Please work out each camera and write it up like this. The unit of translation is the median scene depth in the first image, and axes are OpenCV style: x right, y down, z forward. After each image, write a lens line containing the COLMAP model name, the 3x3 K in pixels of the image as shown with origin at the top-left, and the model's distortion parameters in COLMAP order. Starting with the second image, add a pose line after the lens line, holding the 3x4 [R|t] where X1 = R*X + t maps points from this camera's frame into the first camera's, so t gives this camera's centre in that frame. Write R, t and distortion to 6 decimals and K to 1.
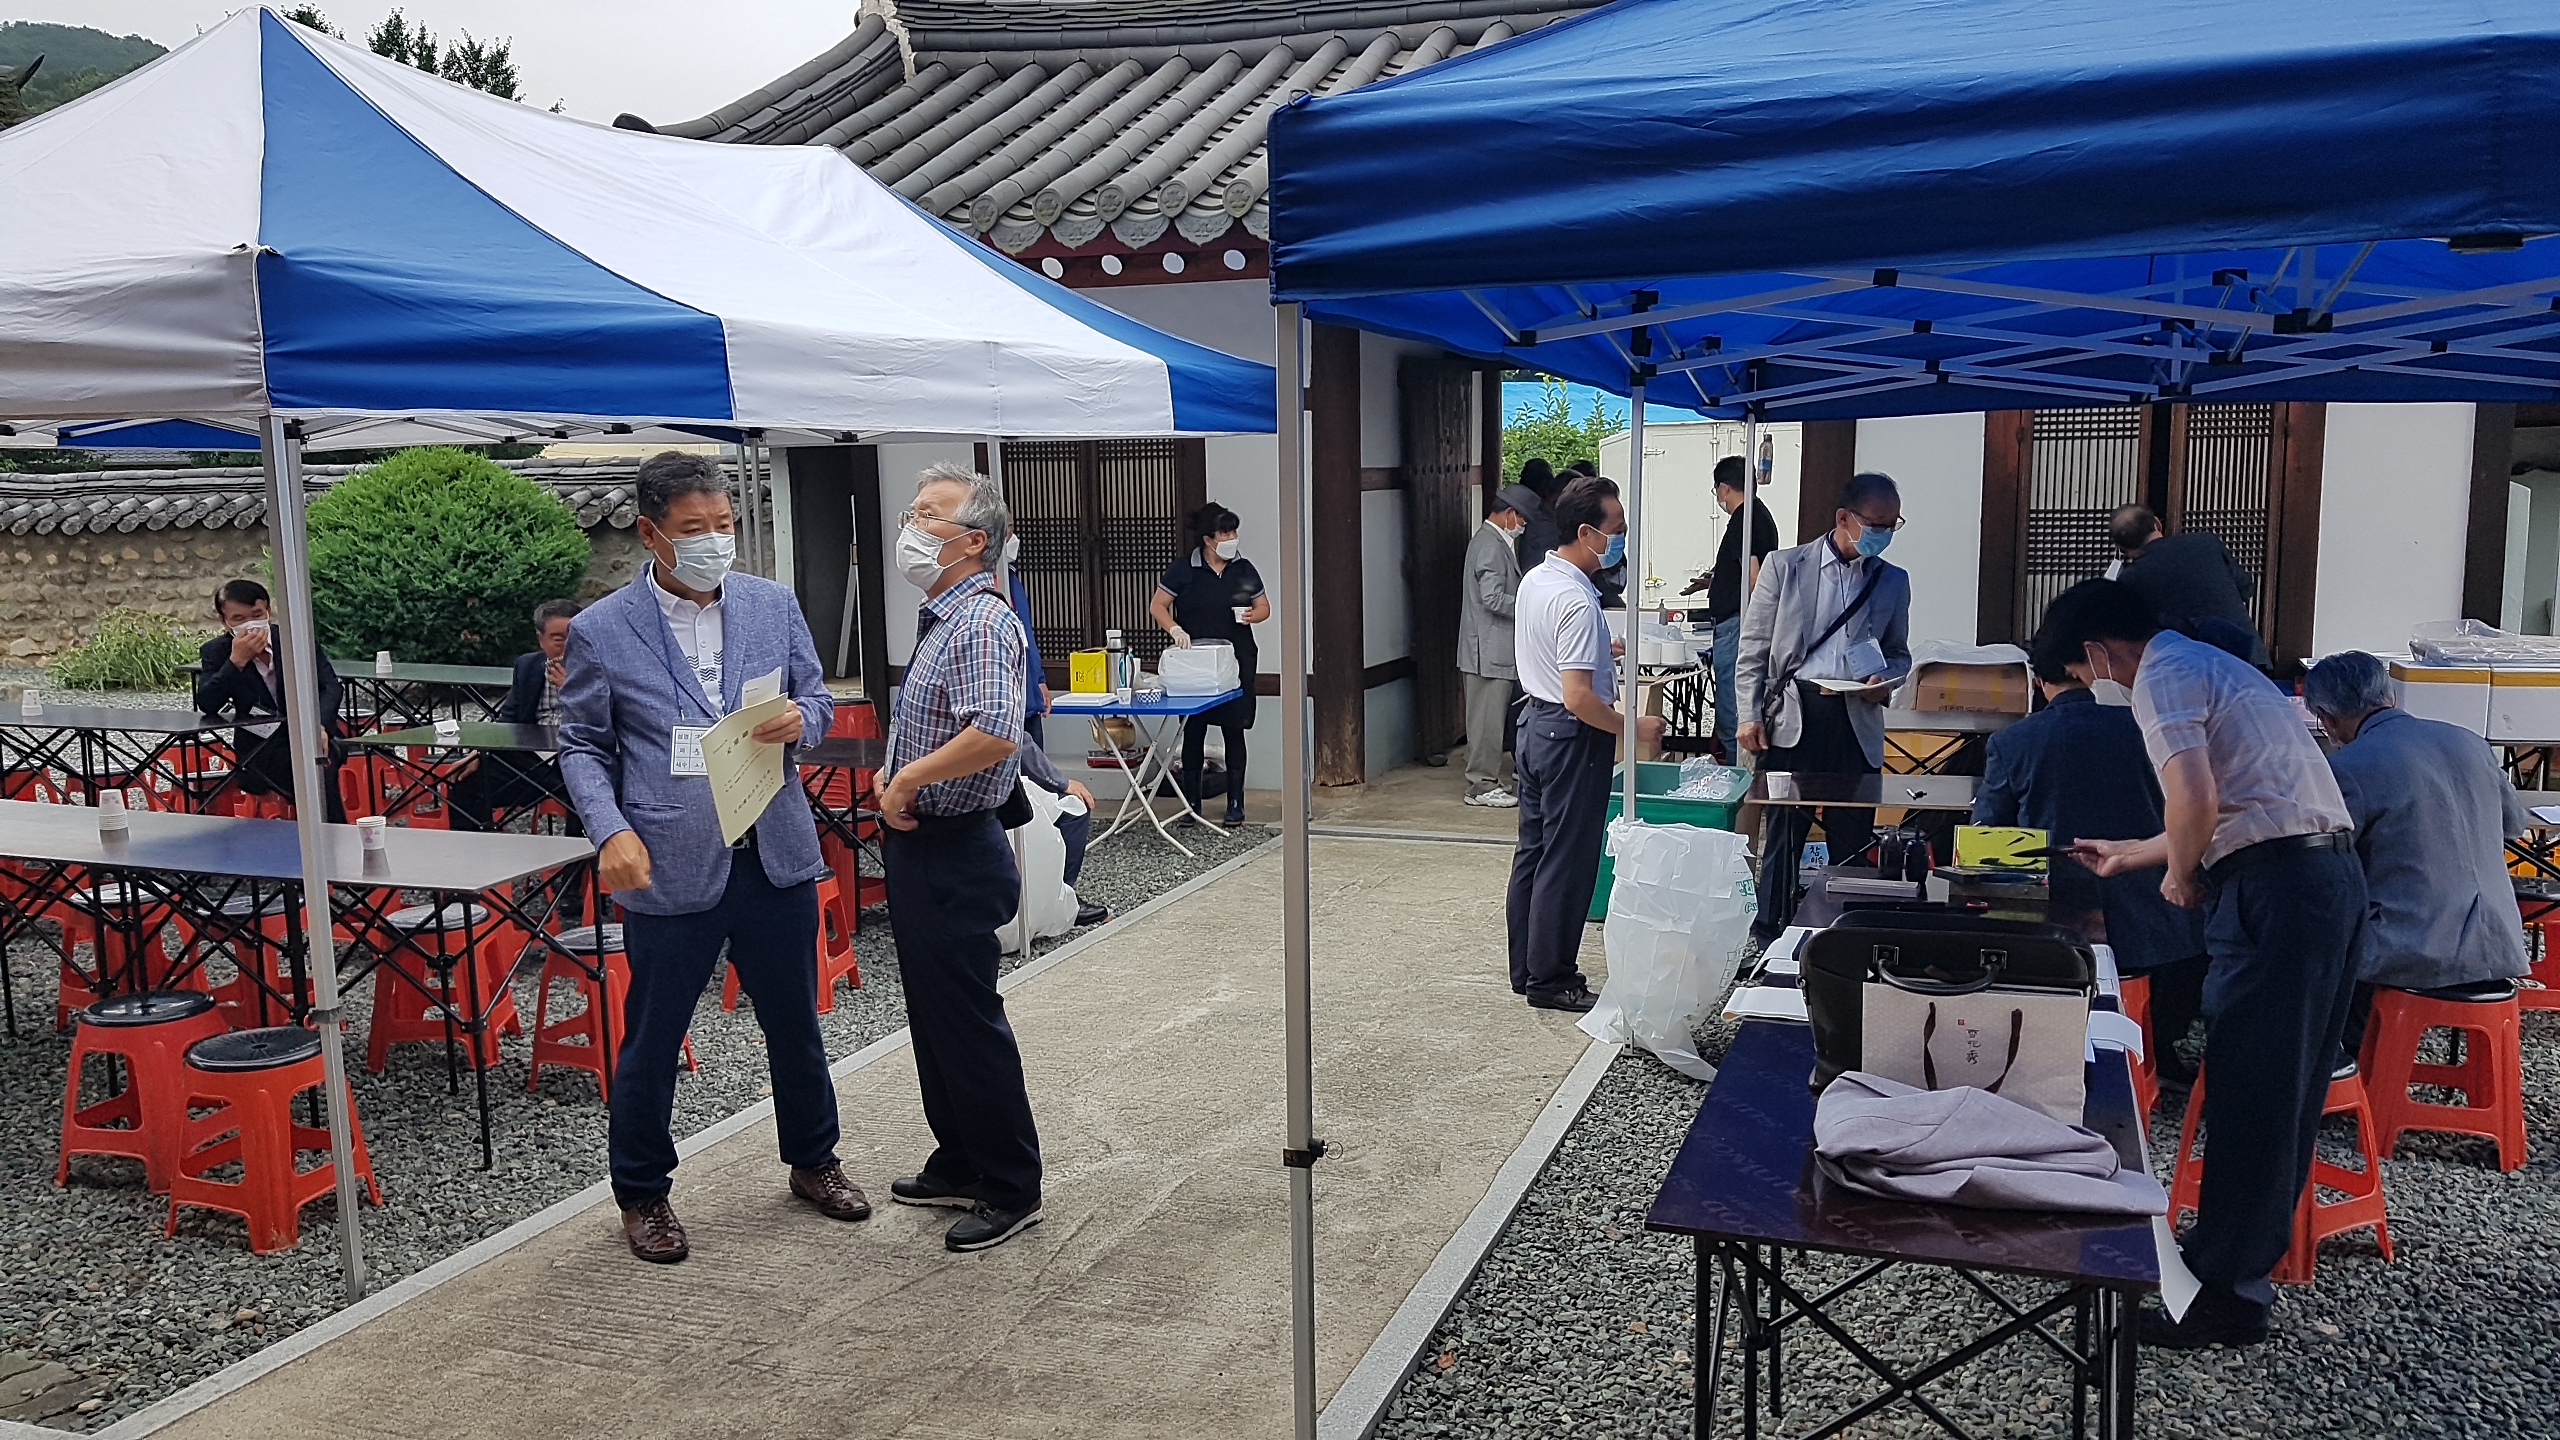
lens RADIAL K [[2052.6, 0, 1278.1], [0, 2052.6, 710.4], [0, 0, 1]] dist [0.057527, 0.017591]
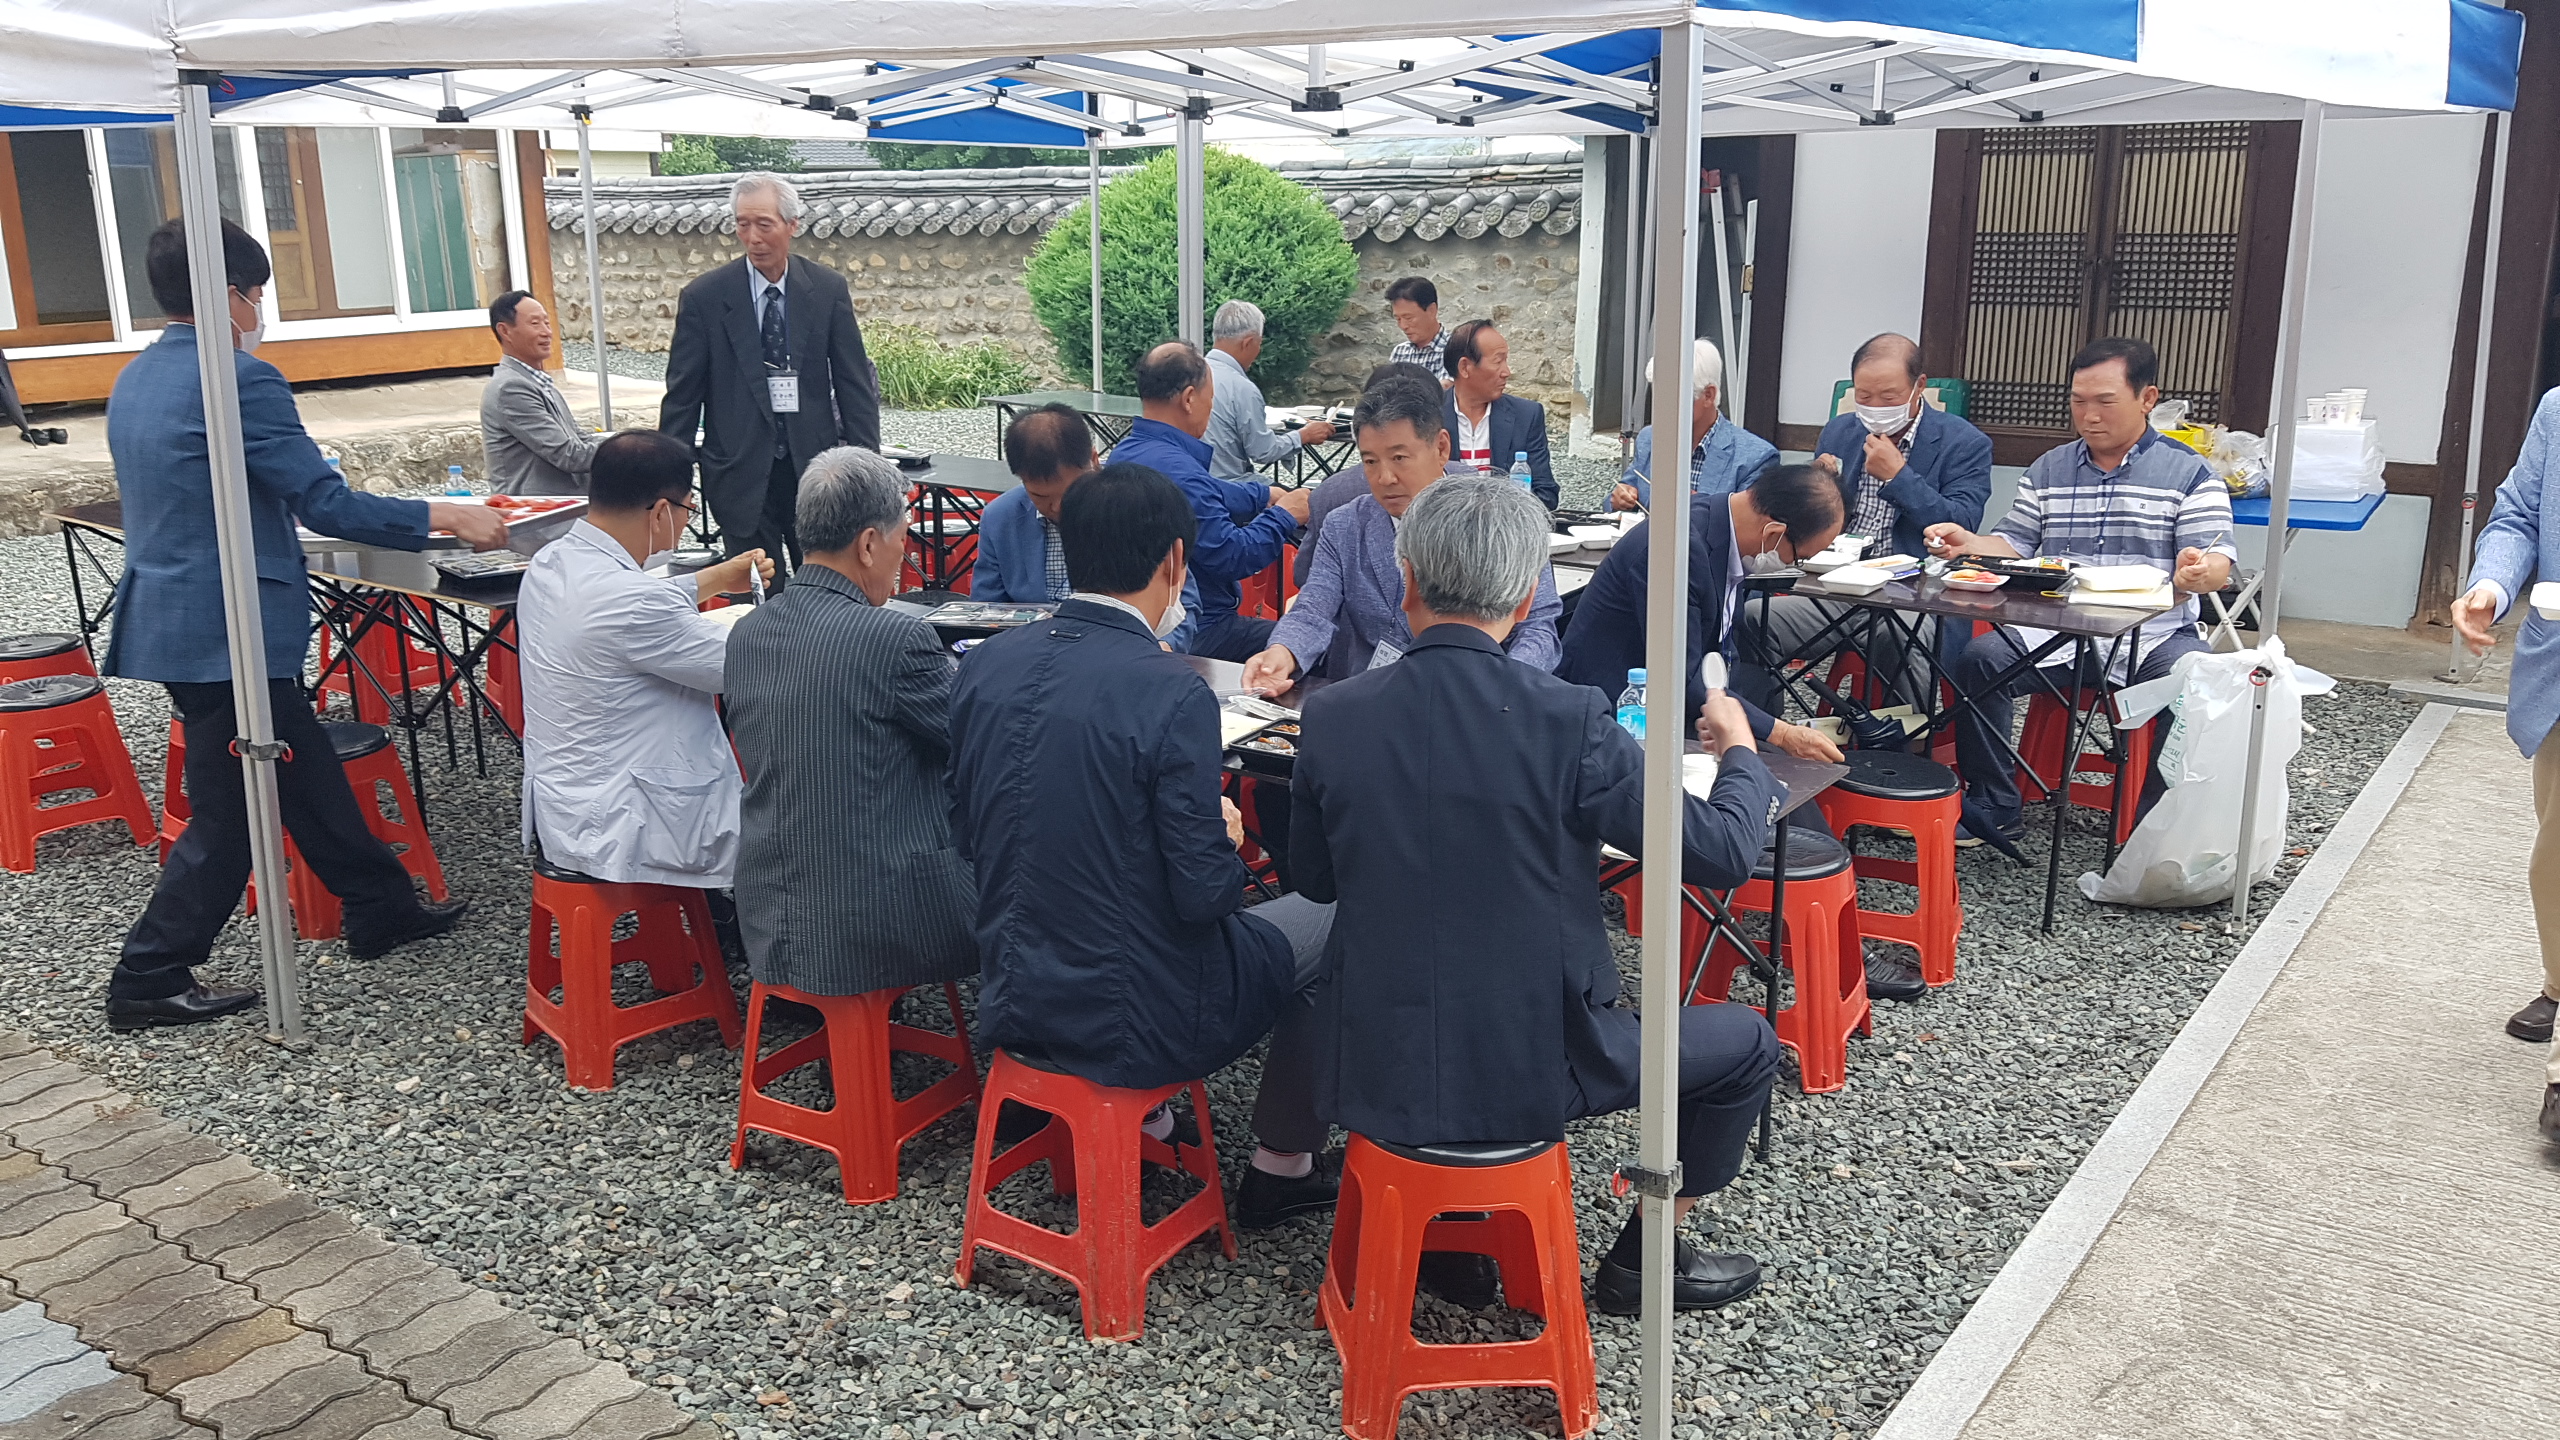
lens RADIAL K [[2052.6, 0, 1282.9], [0, 2052.6, 725.6], [0, 0, 1]] dist [0.057527, 0.017591]
pose [[0.960995, 0.080814, -0.264494, -0.104668], [-0.042456, 0.988127, 0.147658, -0.011807], [0.273287, -0.130669, 0.953016, 0.121251]]
